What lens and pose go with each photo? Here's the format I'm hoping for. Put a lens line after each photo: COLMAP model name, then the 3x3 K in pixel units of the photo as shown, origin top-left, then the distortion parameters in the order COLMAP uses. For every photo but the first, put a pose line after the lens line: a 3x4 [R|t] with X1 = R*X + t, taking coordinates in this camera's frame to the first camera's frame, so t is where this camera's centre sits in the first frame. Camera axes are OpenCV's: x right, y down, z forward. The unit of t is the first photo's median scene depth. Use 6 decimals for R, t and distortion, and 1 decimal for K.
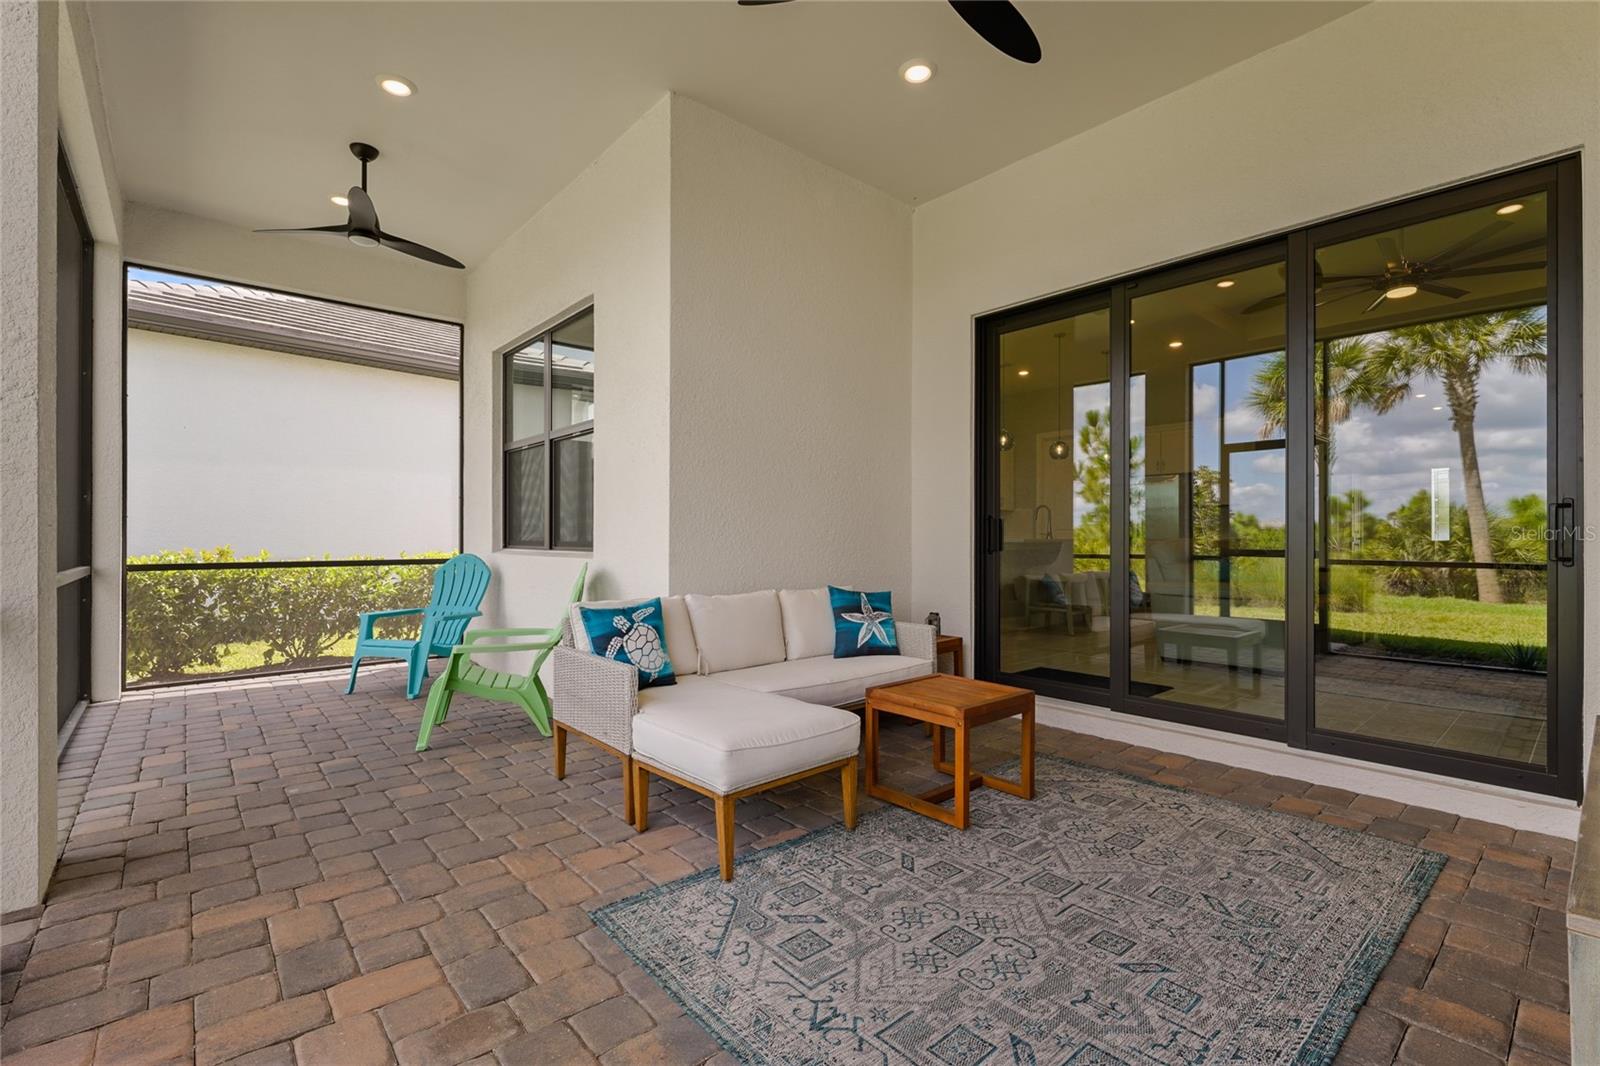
lens RADIAL K [[716.1, 0, 795.5], [0, 716.1, 523.1], [0, 0, 1]] dist [-0.002153, -0.001124]
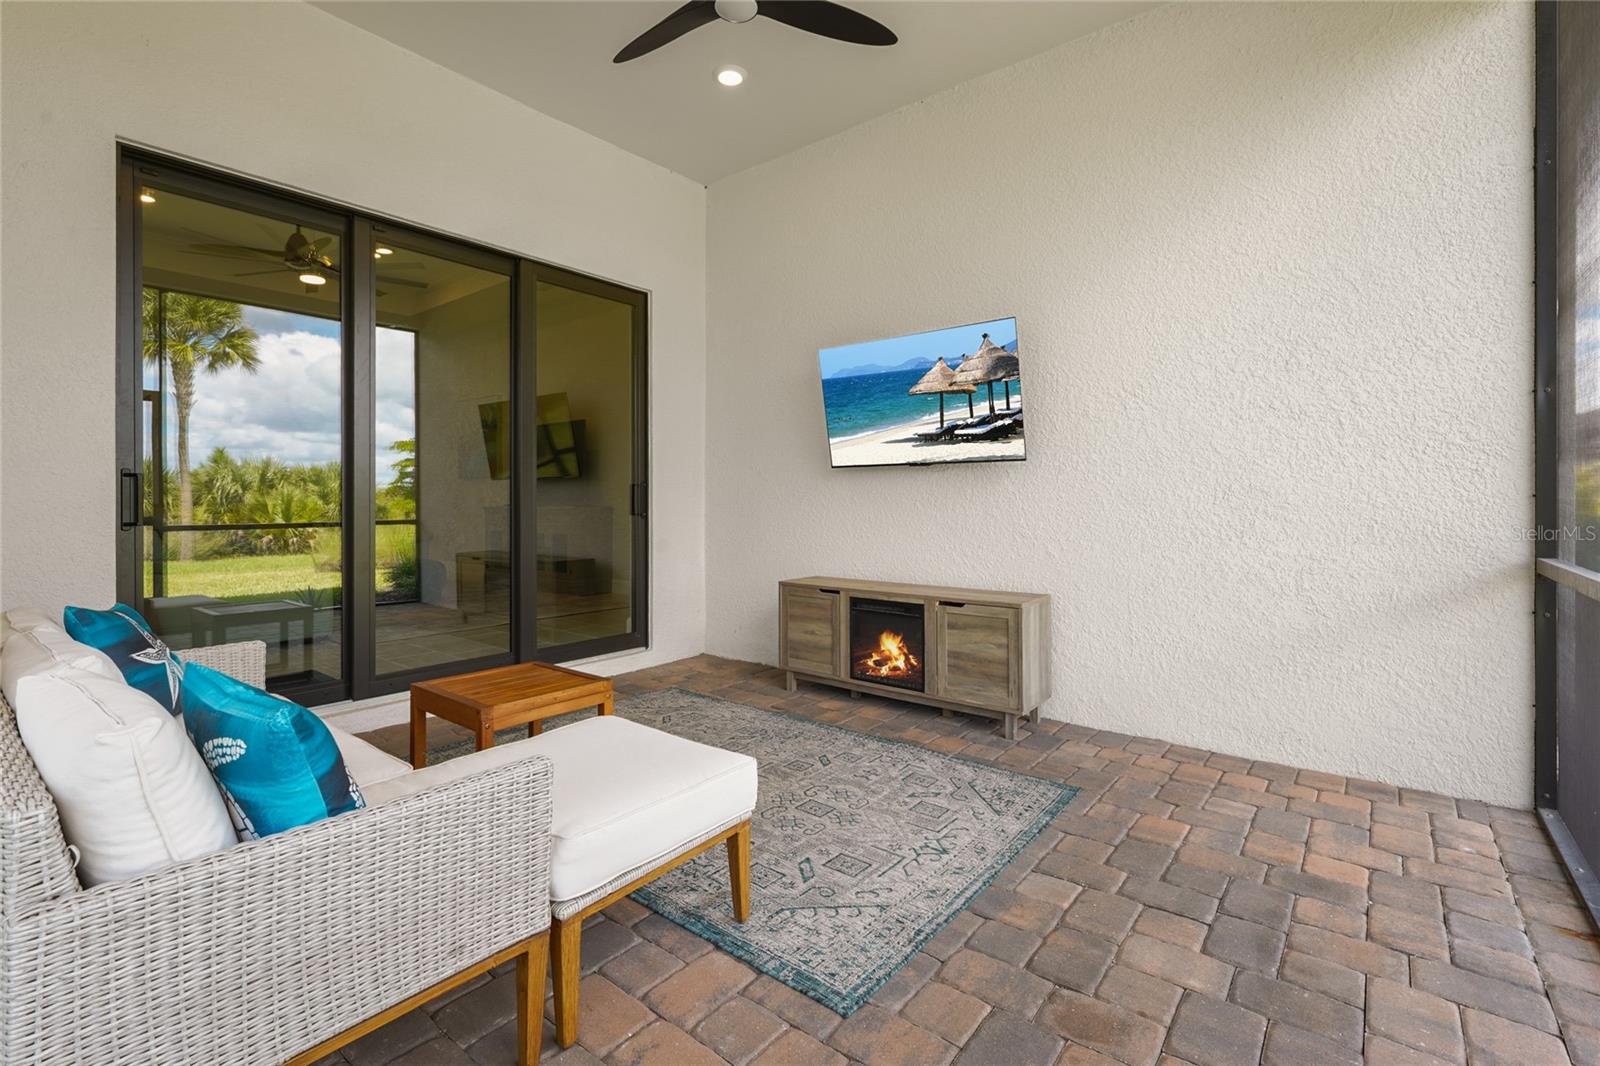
lens RADIAL K [[716.1, 0, 796.0], [0, 716.1, 533.6], [0, 0, 1]] dist [-0.002153, -0.001124]
pose [[-0.180268, -0.045692, 0.982556, -0.978384], [-0.023360, 0.998838, 0.042163, 0.008332], [-0.983340, -0.015352, -0.181126, 1.175504]]
